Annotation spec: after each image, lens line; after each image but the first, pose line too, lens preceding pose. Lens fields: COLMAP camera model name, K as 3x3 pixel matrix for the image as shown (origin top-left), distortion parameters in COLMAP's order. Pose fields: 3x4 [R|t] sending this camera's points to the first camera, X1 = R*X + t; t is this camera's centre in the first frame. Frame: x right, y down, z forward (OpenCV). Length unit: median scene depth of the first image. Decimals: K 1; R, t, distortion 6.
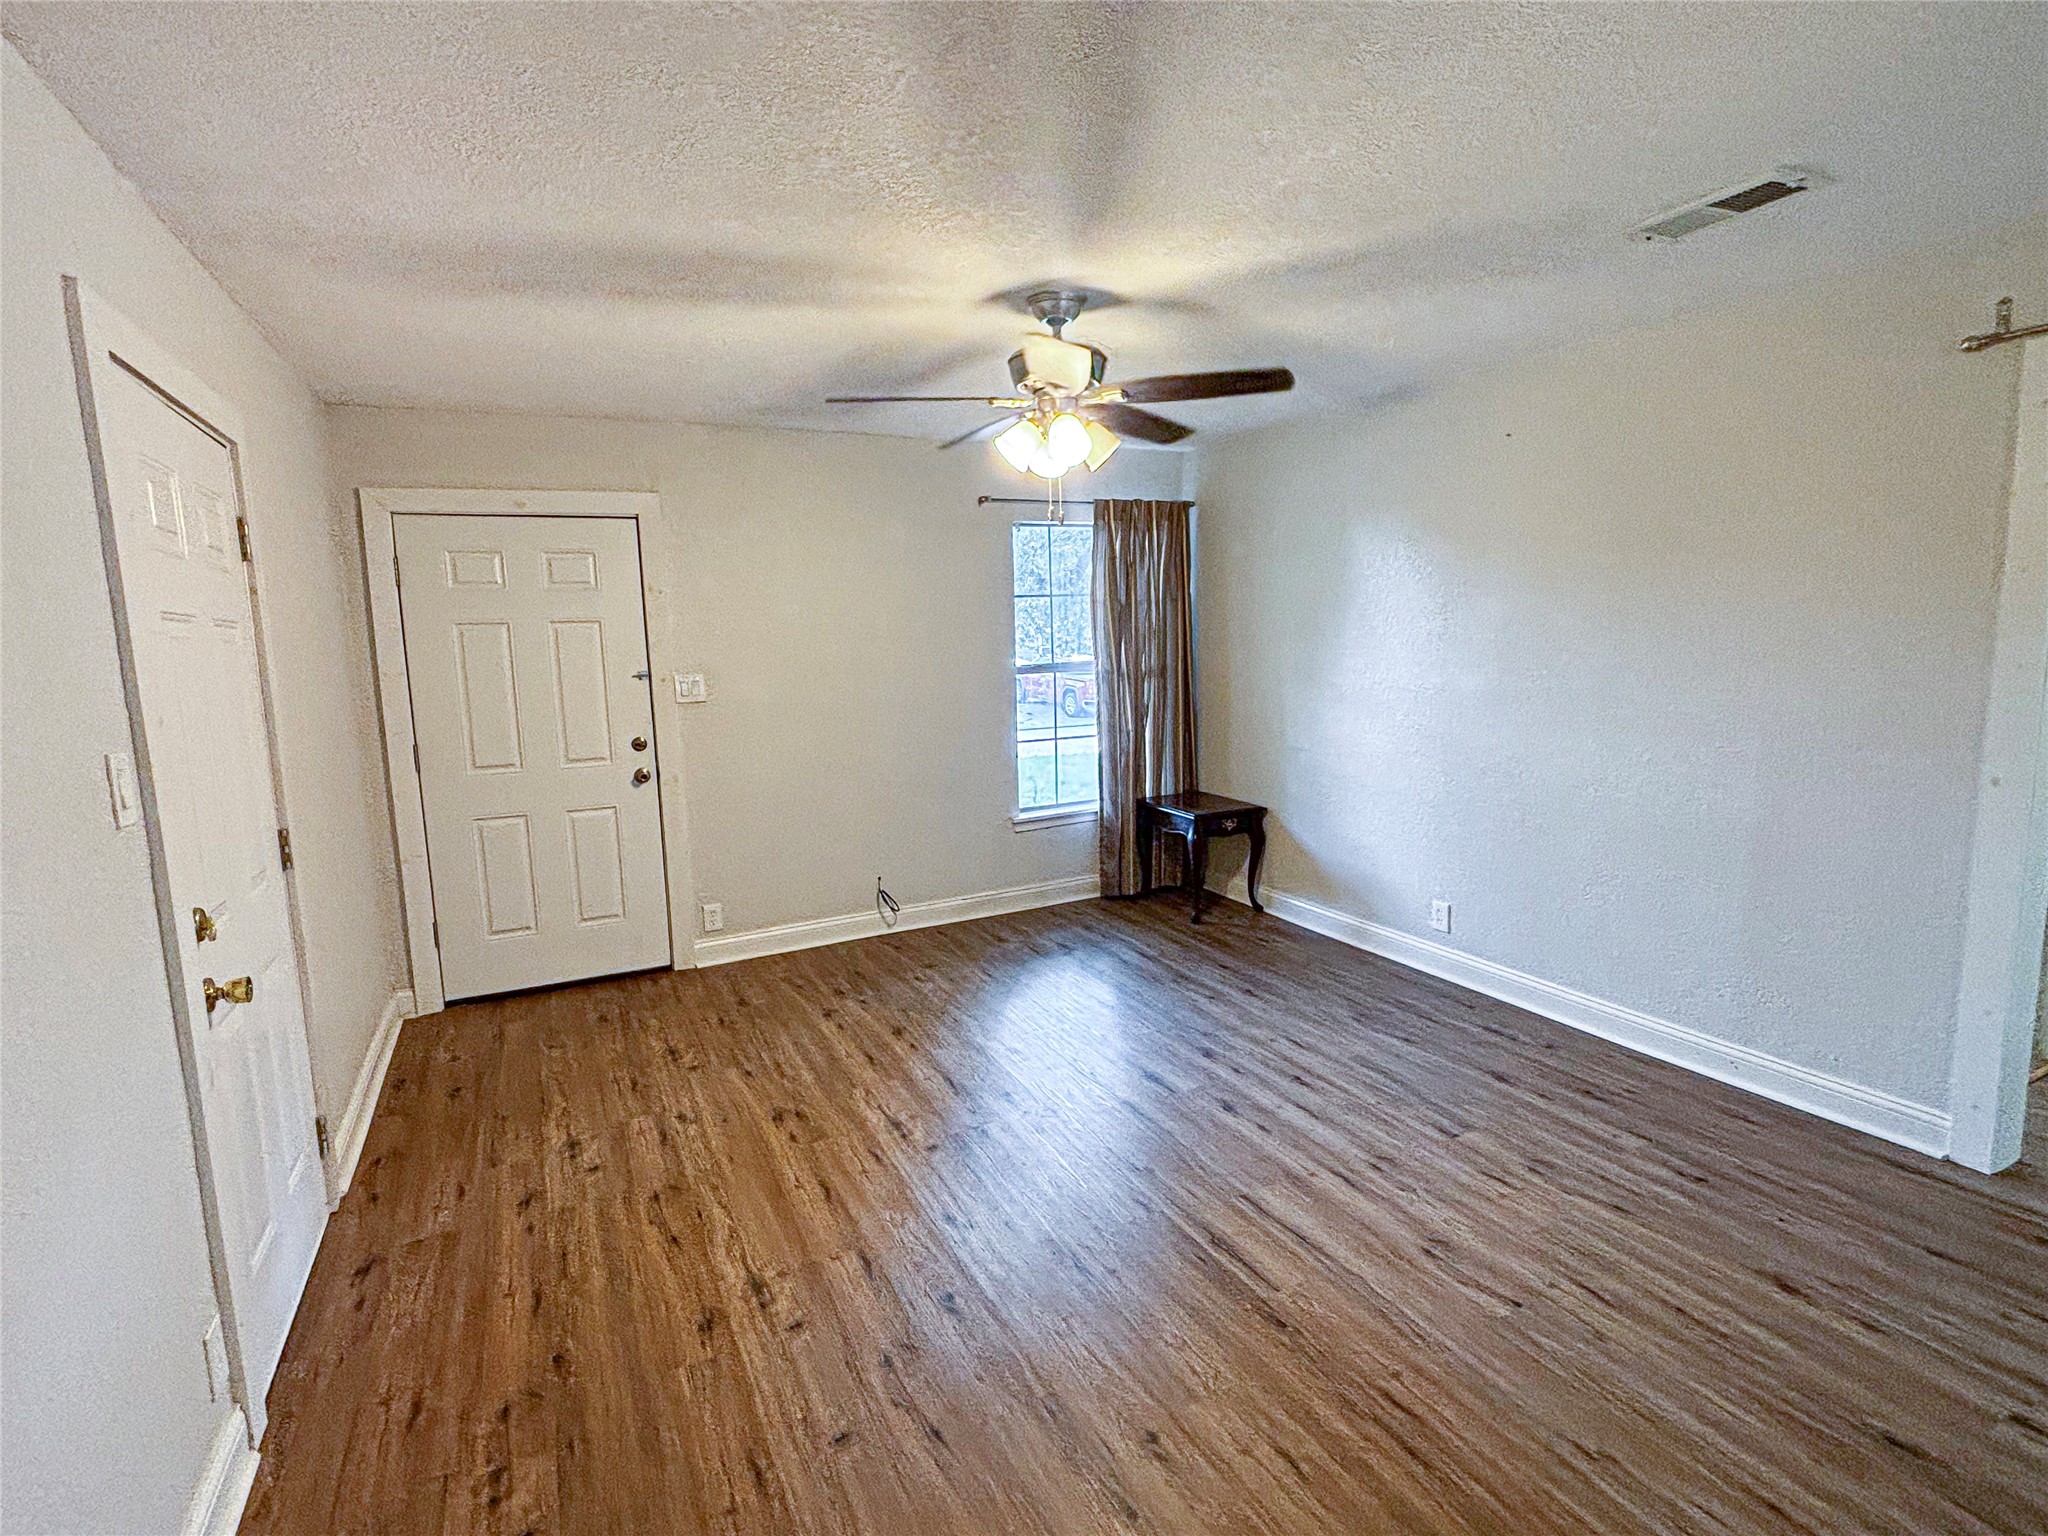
lens RADIAL K [[996.2, 0, 1024.0], [0, 996.2, 768.0], [0, 0, 1]] dist [0.043738, -0.038365]
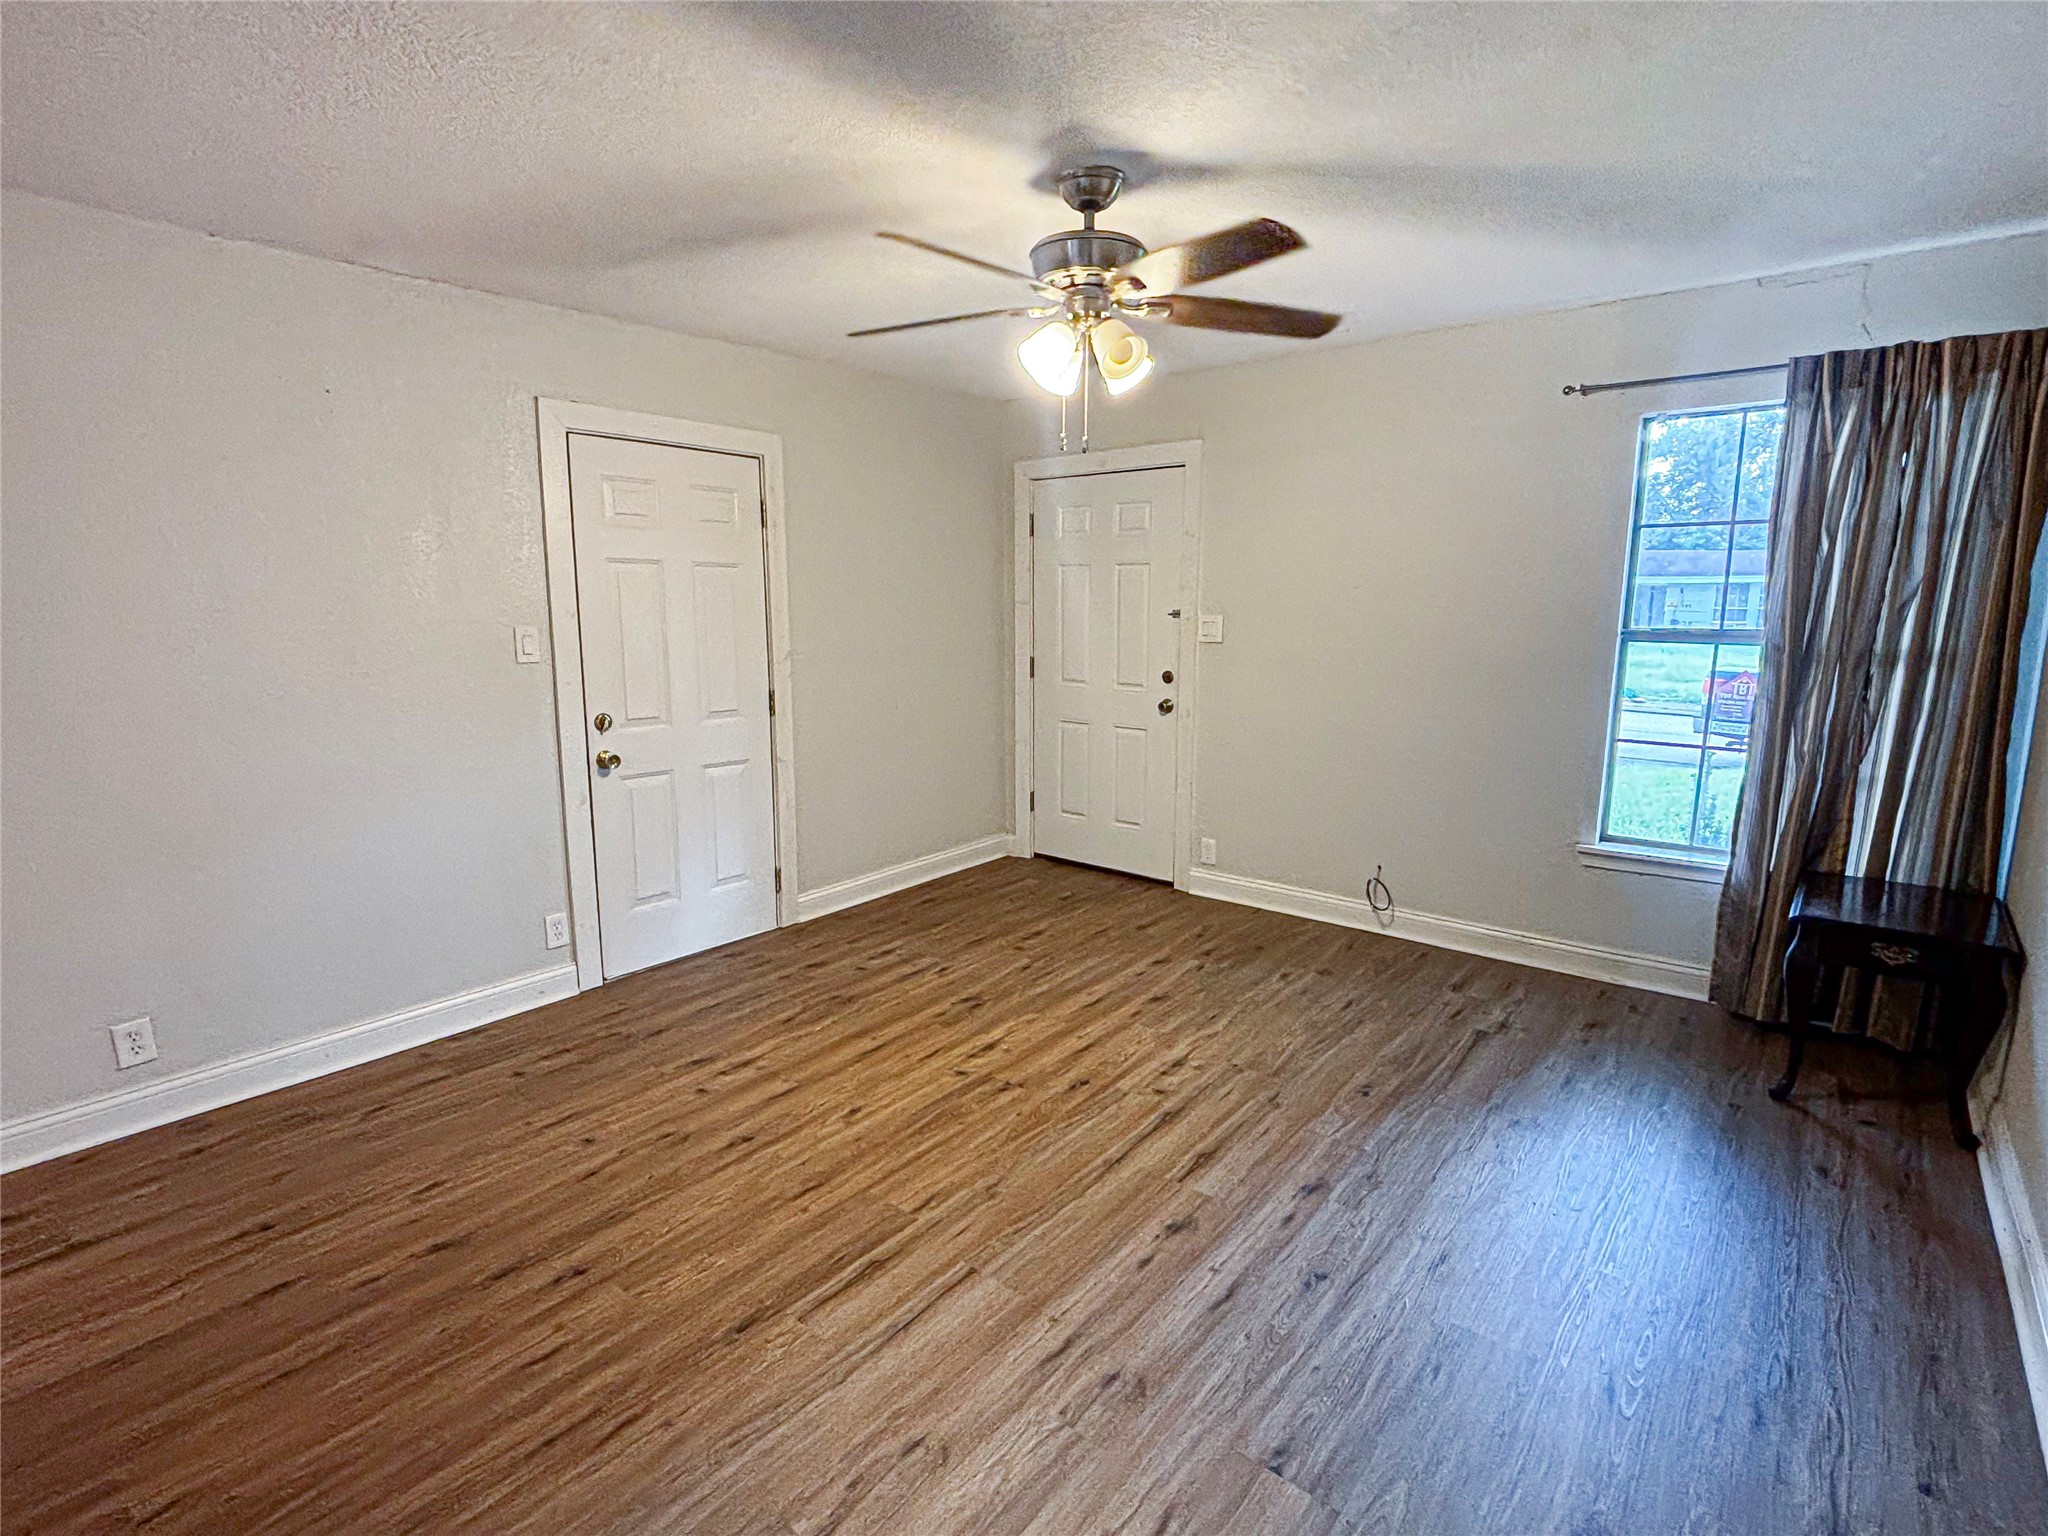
lens RADIAL K [[996.2, 0, 1024.0], [0, 996.2, 768.0], [0, 0, 1]] dist [0.043738, -0.038365]
pose [[0.408848, 0.189566, -0.892697, 0.588017], [-0.135997, 0.979922, 0.145802, -0.068608], [0.902412, 0.061793, 0.426420, 0.433431]]
